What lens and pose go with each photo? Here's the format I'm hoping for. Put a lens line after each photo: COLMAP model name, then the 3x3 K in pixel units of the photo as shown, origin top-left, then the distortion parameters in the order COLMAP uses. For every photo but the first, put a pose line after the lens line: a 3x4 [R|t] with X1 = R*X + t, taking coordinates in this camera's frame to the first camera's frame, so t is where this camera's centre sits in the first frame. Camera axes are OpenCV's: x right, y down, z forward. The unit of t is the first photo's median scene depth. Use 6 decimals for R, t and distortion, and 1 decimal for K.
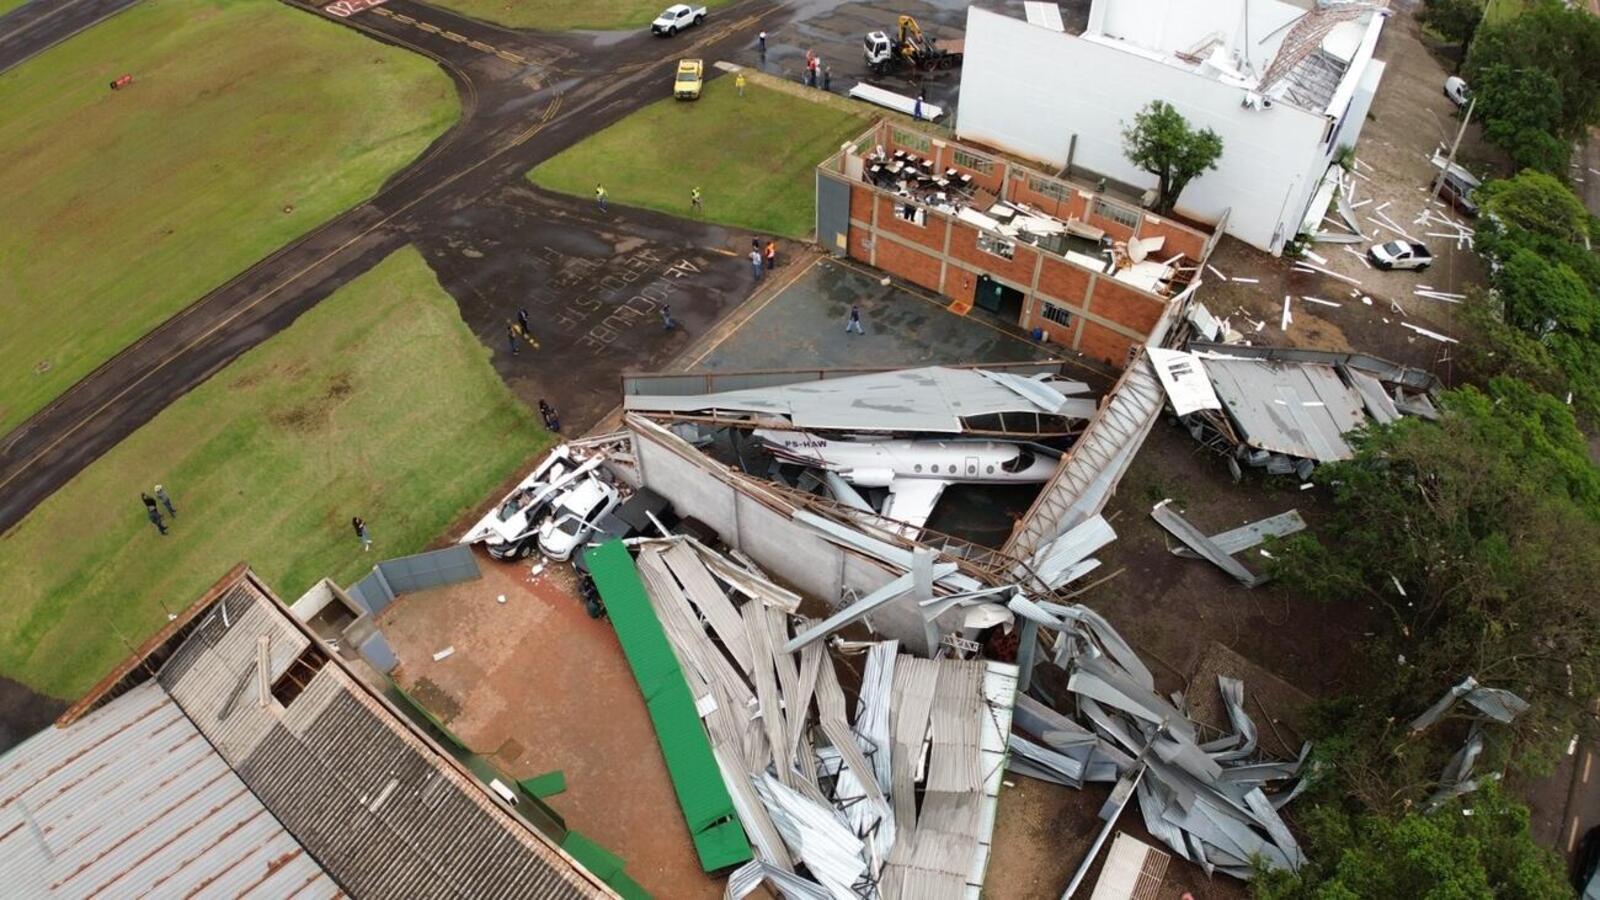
lens RADIAL K [[932.2, 0, 800.0], [0, 932.2, 450.0], [0, 0, 1]] dist [-0.177297, 0.018639]
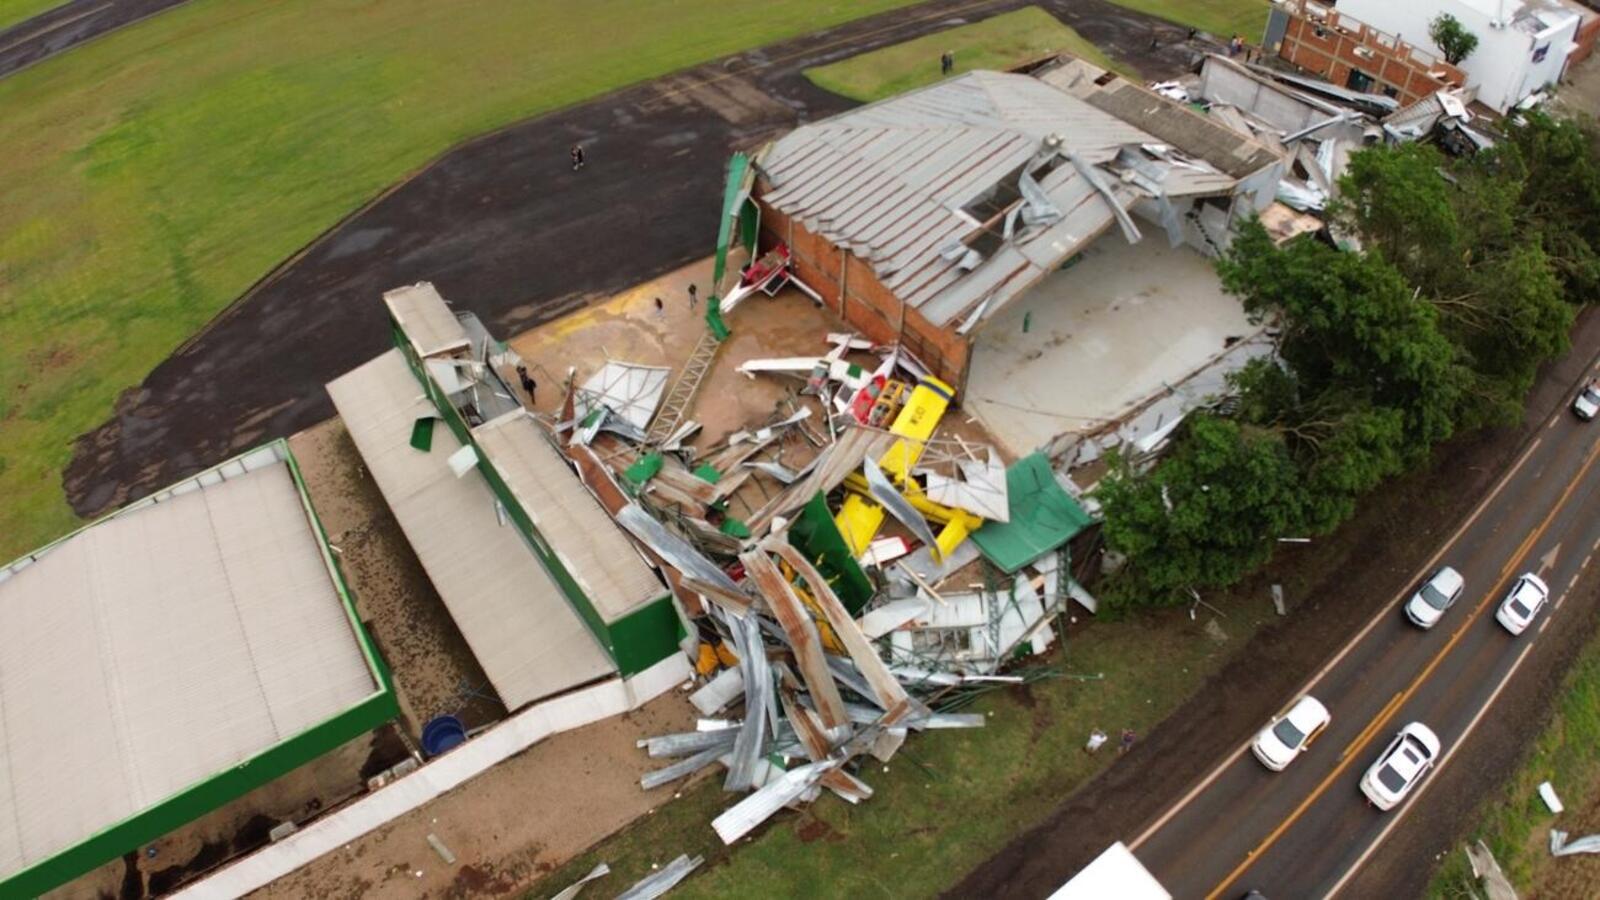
lens RADIAL K [[932.2, 0, 800.0], [0, 932.2, 450.0], [0, 0, 1]] dist [-0.177297, 0.018639]
pose [[0.956911, 0.212569, -0.197826, -0.387848], [-0.216804, 0.976215, 0.000261, 0.822916], [0.193176, 0.042640, 0.980237, -0.871444]]
